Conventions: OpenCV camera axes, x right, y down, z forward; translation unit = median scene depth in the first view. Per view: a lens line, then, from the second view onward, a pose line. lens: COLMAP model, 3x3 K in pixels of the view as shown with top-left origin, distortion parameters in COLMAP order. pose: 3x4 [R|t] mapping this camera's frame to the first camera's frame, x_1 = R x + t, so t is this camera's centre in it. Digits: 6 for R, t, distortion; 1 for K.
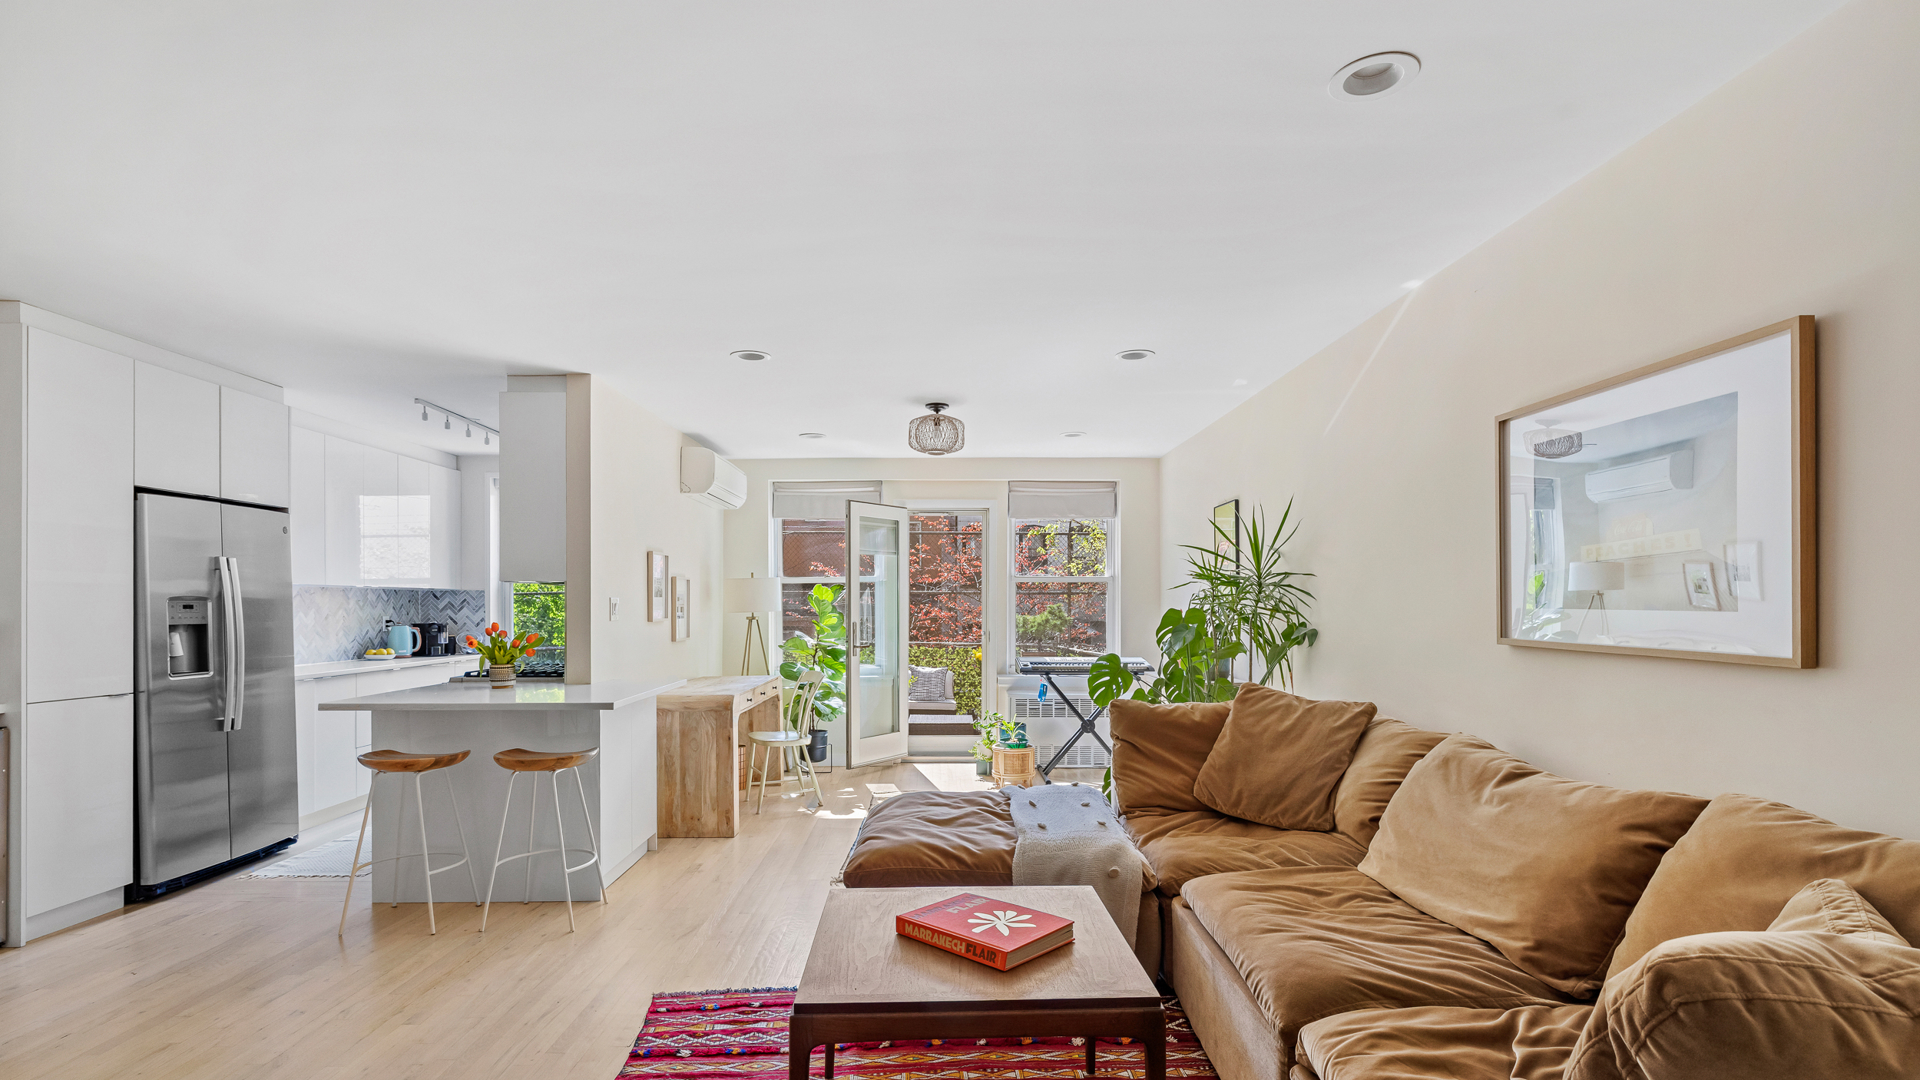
lens RADIAL K [[903.5, 0, 959.1], [0, 903.5, 606.1], [0, 0, 1]] dist [-0.009900, 0.003982]
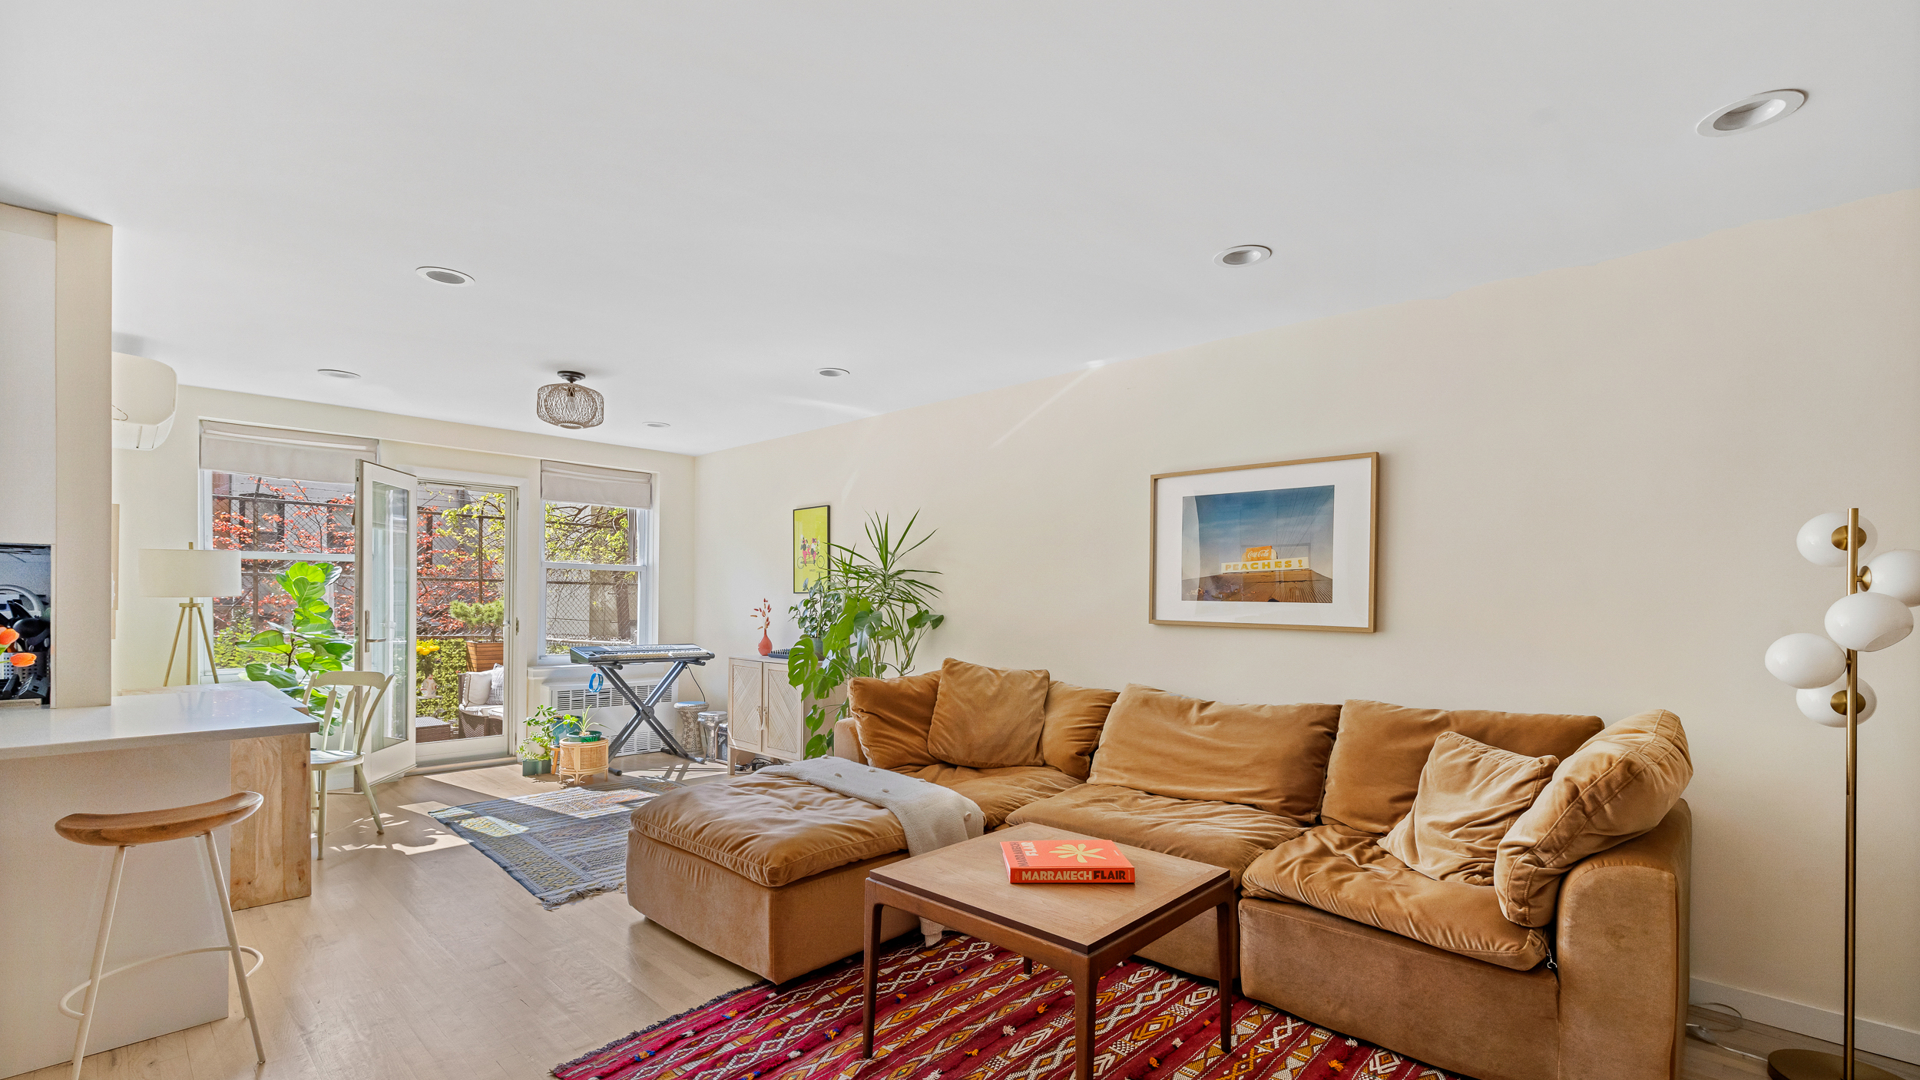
lens RADIAL K [[821.7, 0, 955.7], [0, 821.7, 608.1], [0, 0, 1]] dist [0.001167, 0.000769]
pose [[0.710324, 0.002015, 0.703872, -0.334382], [-0.011108, 0.999903, 0.008347, 0.004260], [-0.703788, -0.013748, 0.710277, 0.128948]]
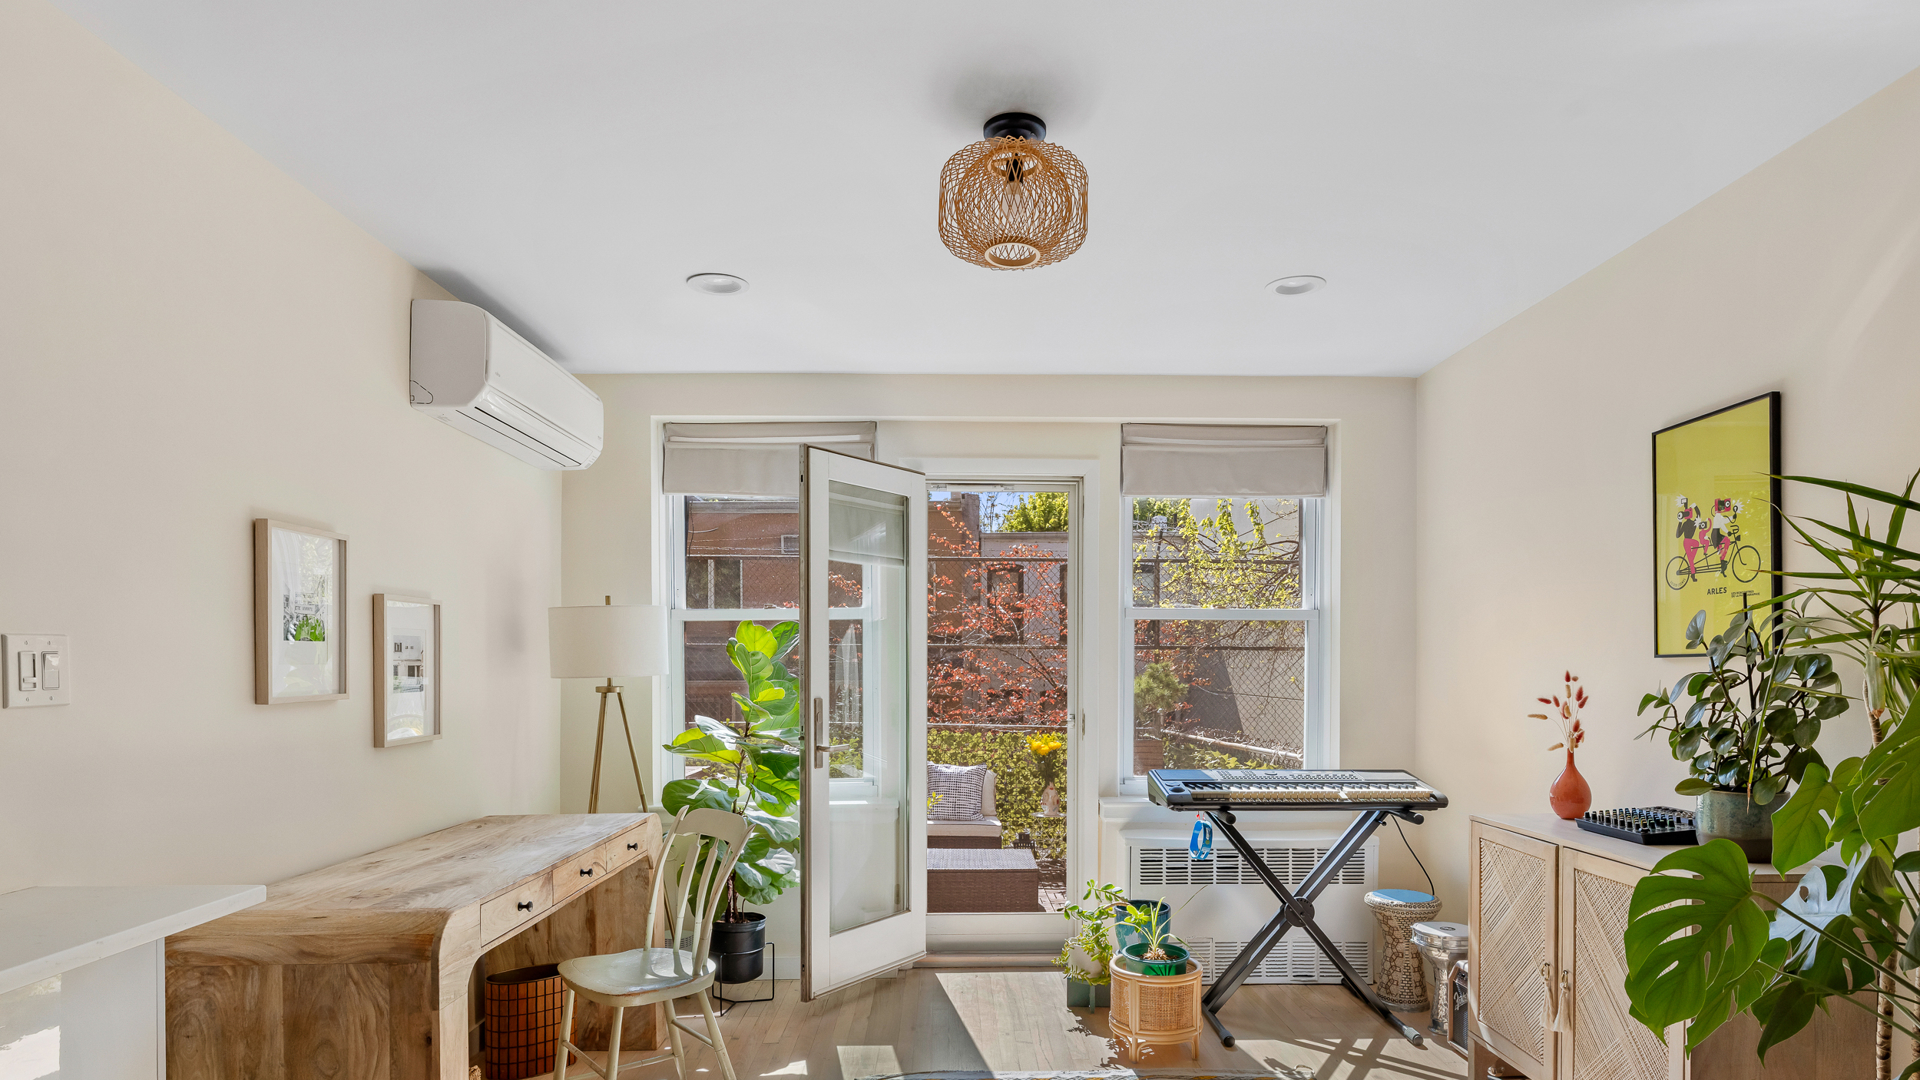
lens RADIAL K [[1041.9, 0, 980.4], [0, 1041.9, 668.9], [0, 0, 1]] dist [0.004886, -0.003091]
pose [[0.999988, 0.001105, 0.004790, -0.040006], [-0.001115, 0.999997, 0.002192, 0.001138], [-0.004788, -0.002197, 0.999986, 0.564353]]
